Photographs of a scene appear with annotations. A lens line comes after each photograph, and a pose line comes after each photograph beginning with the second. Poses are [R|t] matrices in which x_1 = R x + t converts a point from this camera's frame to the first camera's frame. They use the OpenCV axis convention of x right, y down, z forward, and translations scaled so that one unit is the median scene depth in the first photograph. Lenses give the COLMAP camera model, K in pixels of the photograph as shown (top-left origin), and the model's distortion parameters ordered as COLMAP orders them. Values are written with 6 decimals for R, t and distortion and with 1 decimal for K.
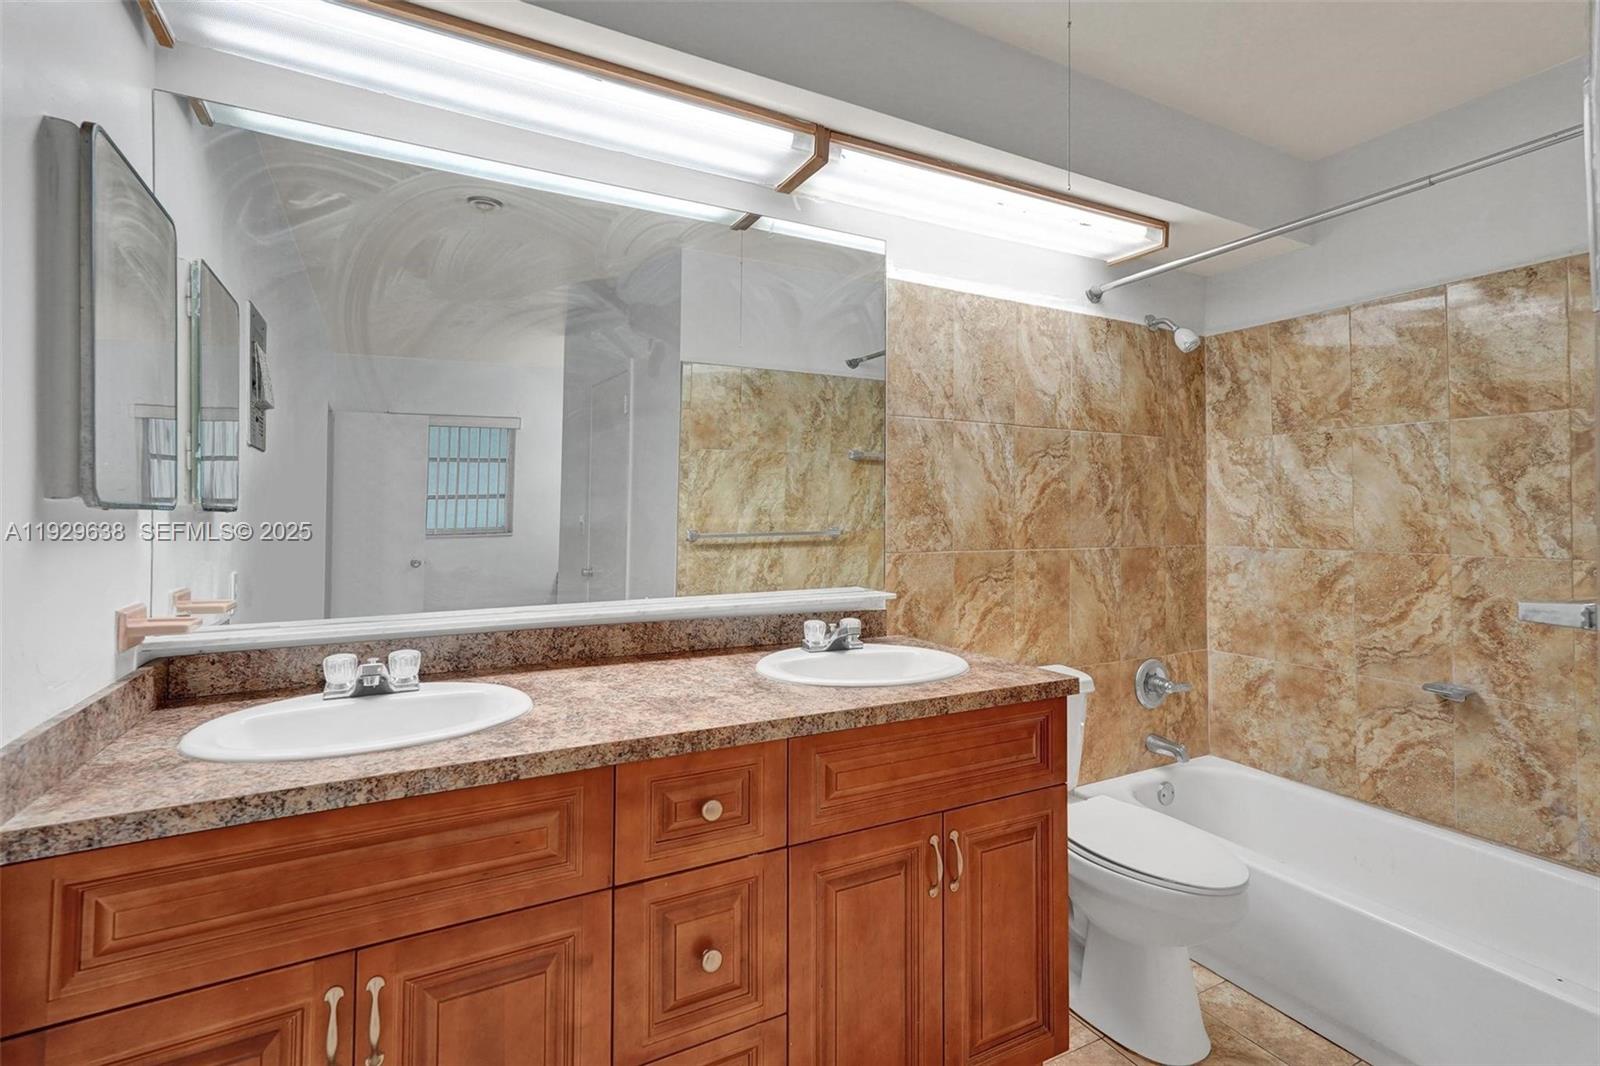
lens RADIAL K [[748.2, 0, 798.5], [0, 748.2, 494.4], [0, 0, 1]] dist [0.001234, 0.000412]
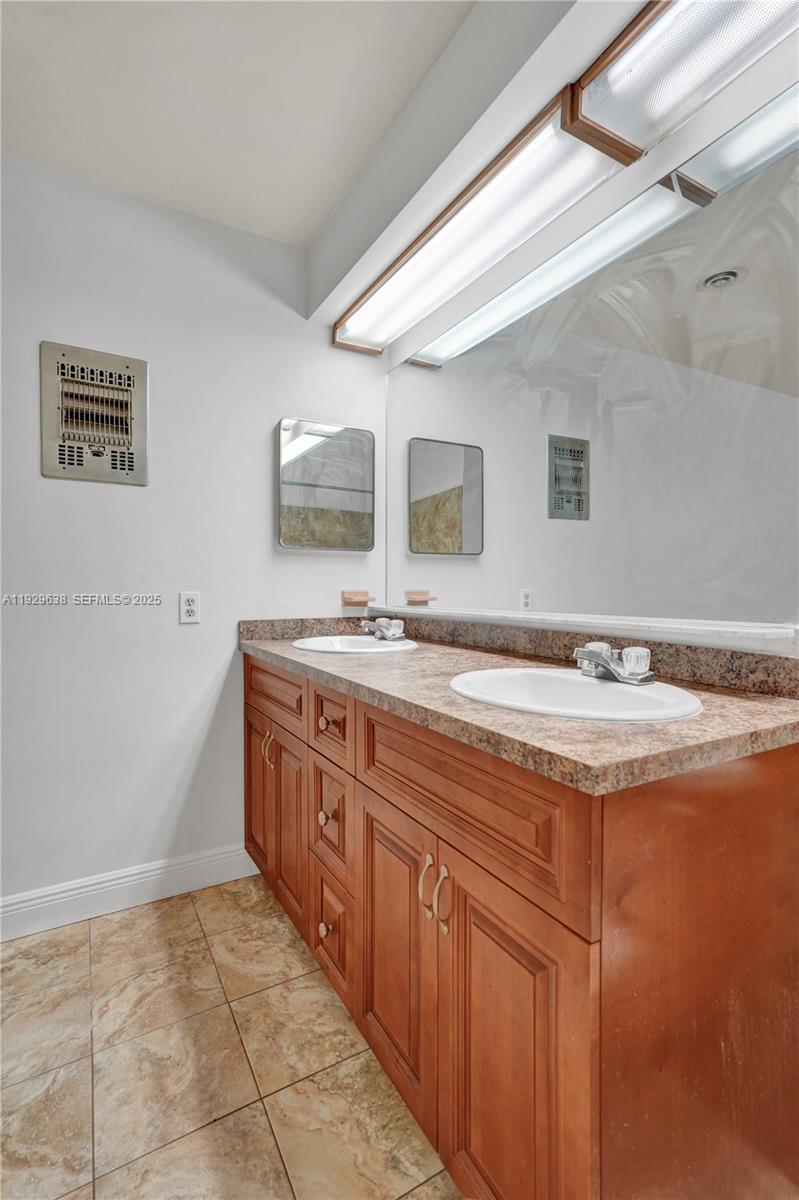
lens RADIAL K [[569.1, 0, 402.1], [0, 569.1, 595.1], [0, 0, 1]] dist [-0.002958, 0.013809]
pose [[0.035790, 0.020152, -0.999156, 0.668600], [0.027835, 0.999389, 0.021153, 0.085299], [0.998972, -0.028569, 0.035208, 0.708118]]
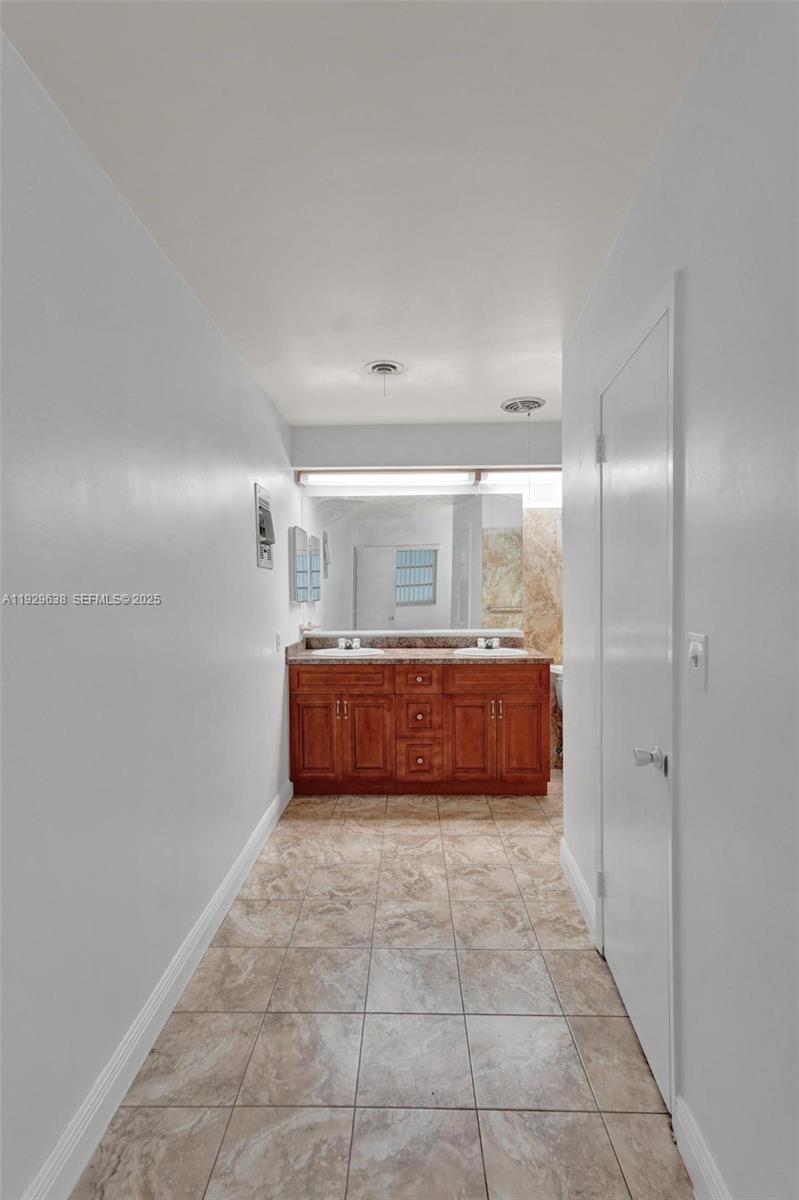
lens RADIAL K [[557.0, 0, 404.0], [0, 557.0, 603.0], [0, 0, 1]] dist [0.013921, 0.000282]
pose [[0.877453, 0.004842, -0.479638, 0.767472], [0.022503, 0.998432, 0.051246, -0.082309], [0.479134, -0.055759, 0.875969, -0.997309]]
